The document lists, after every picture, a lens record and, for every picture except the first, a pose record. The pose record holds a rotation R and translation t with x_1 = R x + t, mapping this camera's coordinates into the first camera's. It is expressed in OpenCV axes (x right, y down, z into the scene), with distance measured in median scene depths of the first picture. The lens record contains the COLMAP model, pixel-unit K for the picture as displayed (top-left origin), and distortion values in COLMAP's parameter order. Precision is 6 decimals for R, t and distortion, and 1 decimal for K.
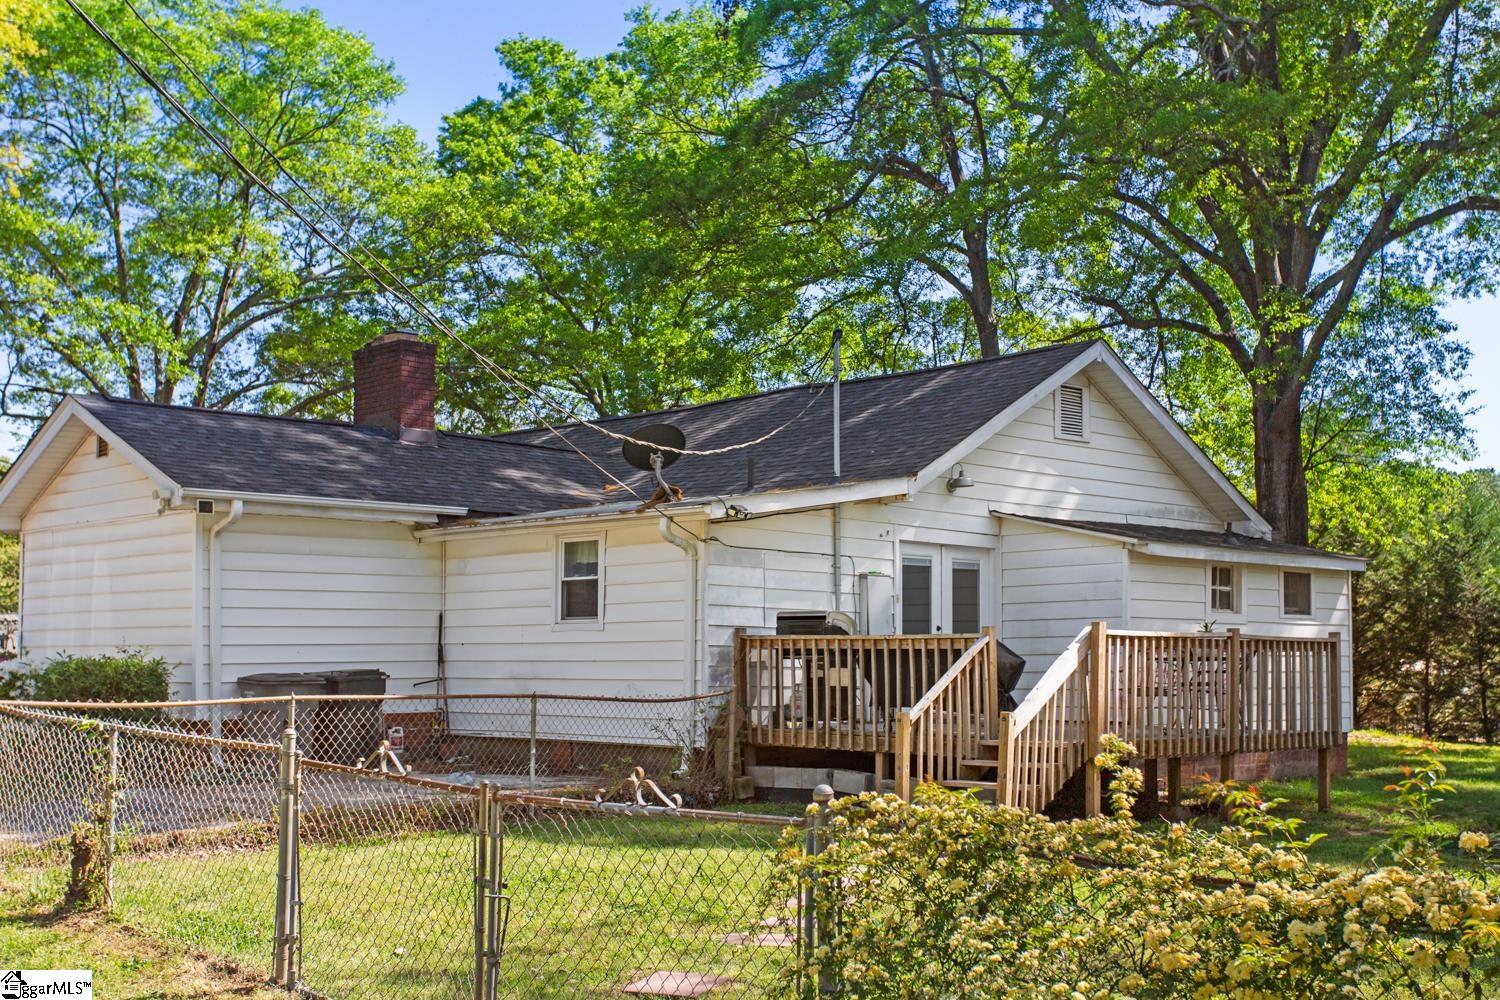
lens RADIAL K [[1716.0, 0, 755.2], [0, 1716.0, 577.6], [0, 0, 1]] dist [0.005098, 0.023024]
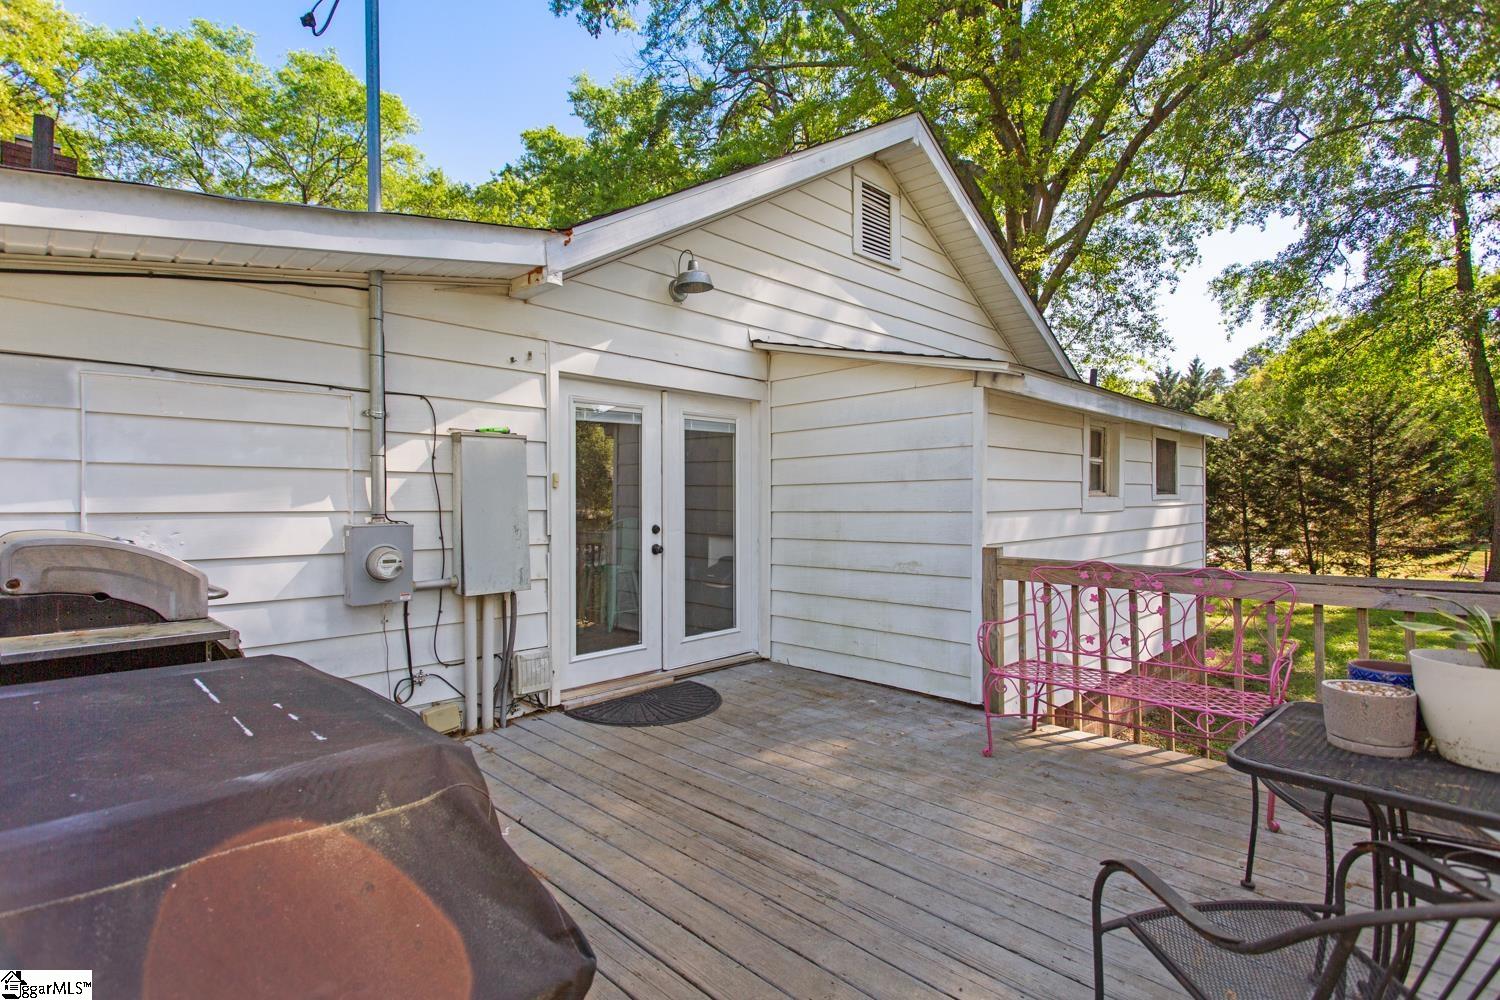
lens RADIAL K [[718.0, 0, 747.8], [0, 718.0, 495.4], [0, 0, 1]] dist [0.003093, 0.000651]
pose [[0.999841, -0.007169, 0.016317, 0.115605], [0.006399, 0.998884, 0.046802, 0.005348], [-0.016634, -0.046690, 0.998771, 0.644747]]
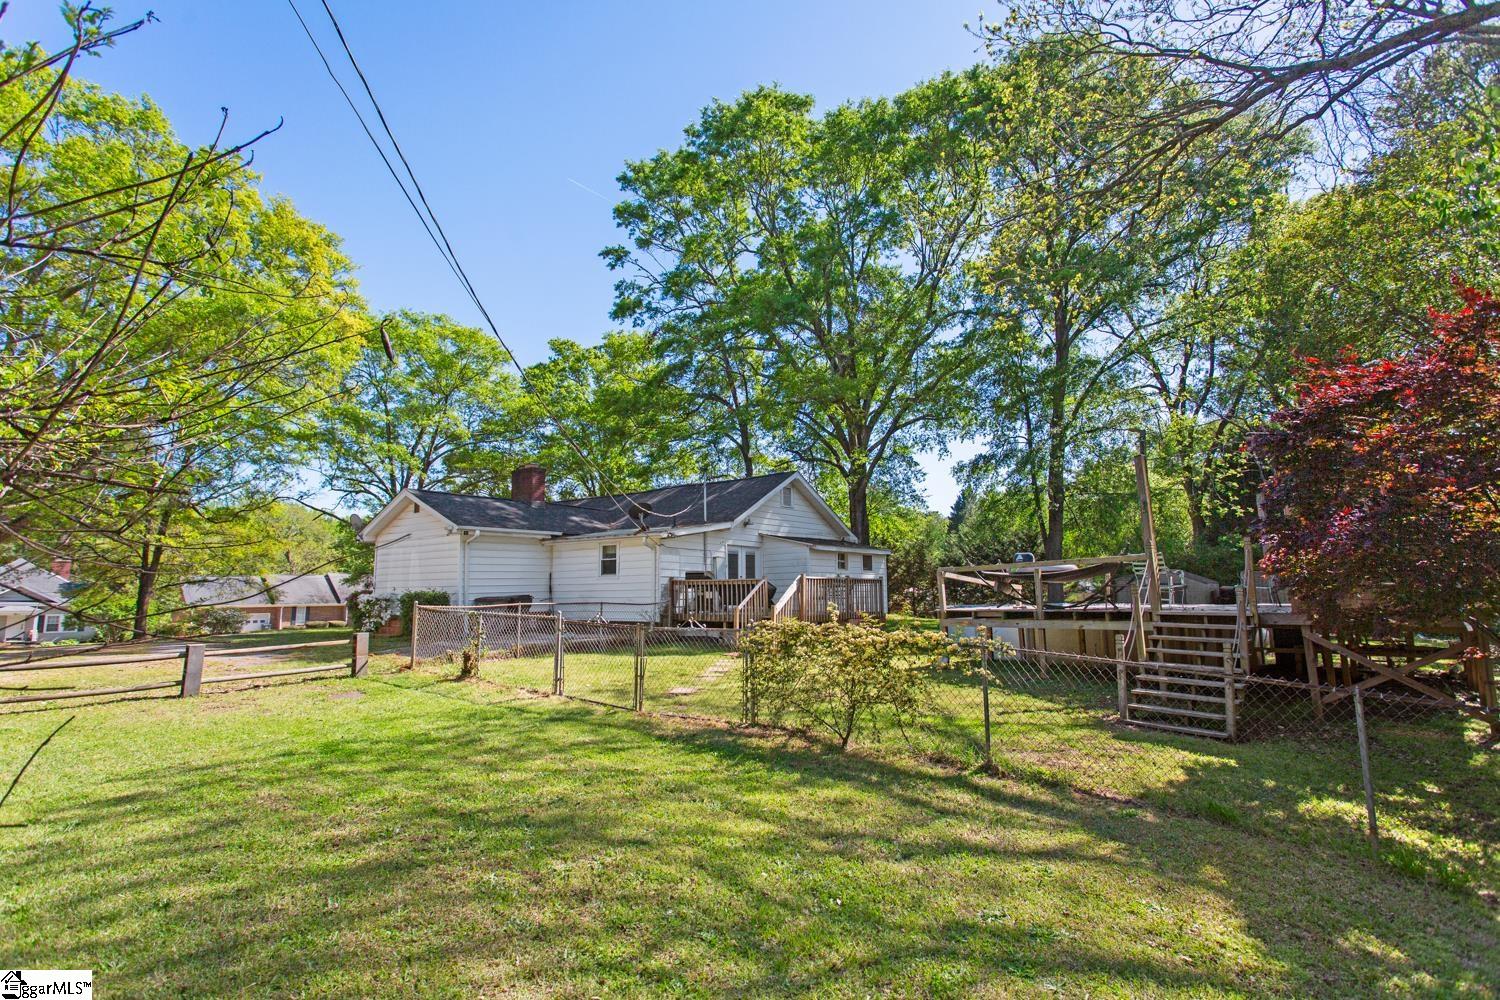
lens RADIAL K [[718.0, 0, 747.8], [0, 718.0, 495.4], [0, 0, 1]] dist [0.003093, 0.000651]
pose [[0.989399, 0.006627, 0.145069, -0.041317], [0.005631, 0.996456, -0.083923, -0.002988], [-0.145111, 0.083850, 0.985856, -0.115205]]
